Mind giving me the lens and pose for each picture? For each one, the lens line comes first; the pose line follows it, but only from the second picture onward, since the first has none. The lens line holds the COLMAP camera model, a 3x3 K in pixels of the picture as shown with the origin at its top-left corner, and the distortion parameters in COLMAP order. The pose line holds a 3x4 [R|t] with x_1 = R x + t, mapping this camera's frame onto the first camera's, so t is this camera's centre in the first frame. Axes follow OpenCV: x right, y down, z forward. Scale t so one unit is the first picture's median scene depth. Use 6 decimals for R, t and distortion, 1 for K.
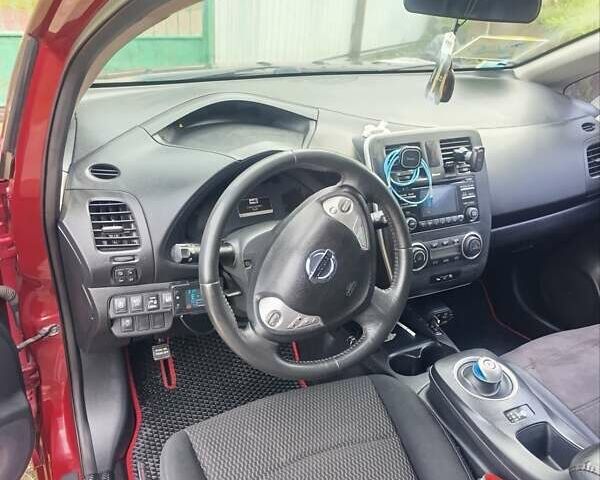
lens RADIAL K [[510.8, 0, 300.1], [0, 510.8, 248.8], [0, 0, 1]] dist [0.133910, -0.379405]
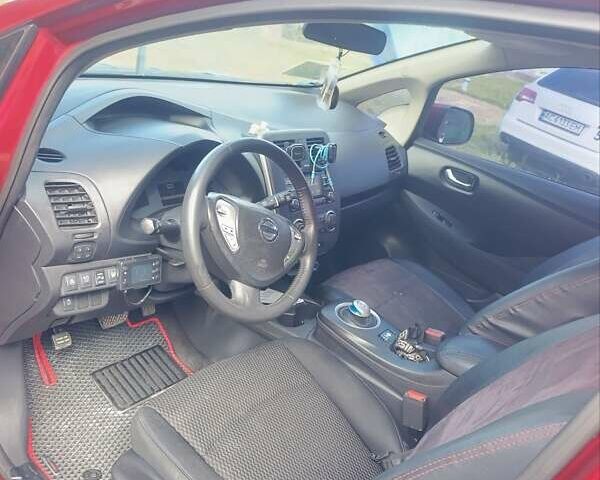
lens RADIAL K [[523.0, 0, 297.8], [0, 523.0, 250.7], [0, 0, 1]] dist [0.012164, -0.004792]
pose [[0.881768, -0.062607, 0.467511, -0.433328], [0.072576, 0.997357, -0.003322, 0.080729], [-0.466067, 0.036859, 0.883981, -0.155183]]
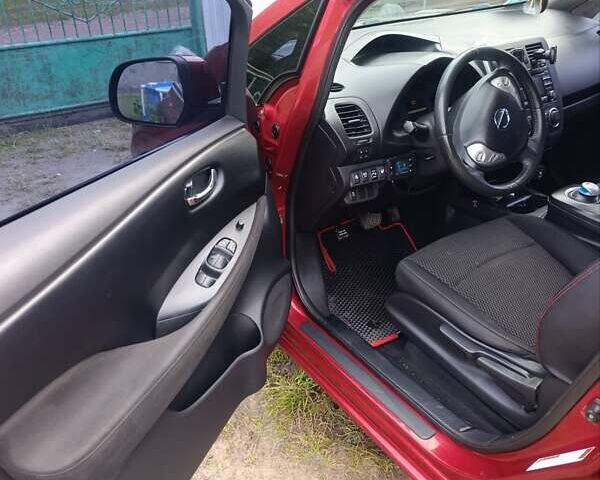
lens RADIAL K [[523.0, 0, 297.8], [0, 523.0, 250.7], [0, 0, 1]] dist [0.012164, -0.004792]
pose [[0.980231, -0.164113, 0.110515, -0.700864], [0.162789, 0.986438, 0.020965, 0.252934], [-0.112457, -0.002560, 0.993653, -0.445434]]
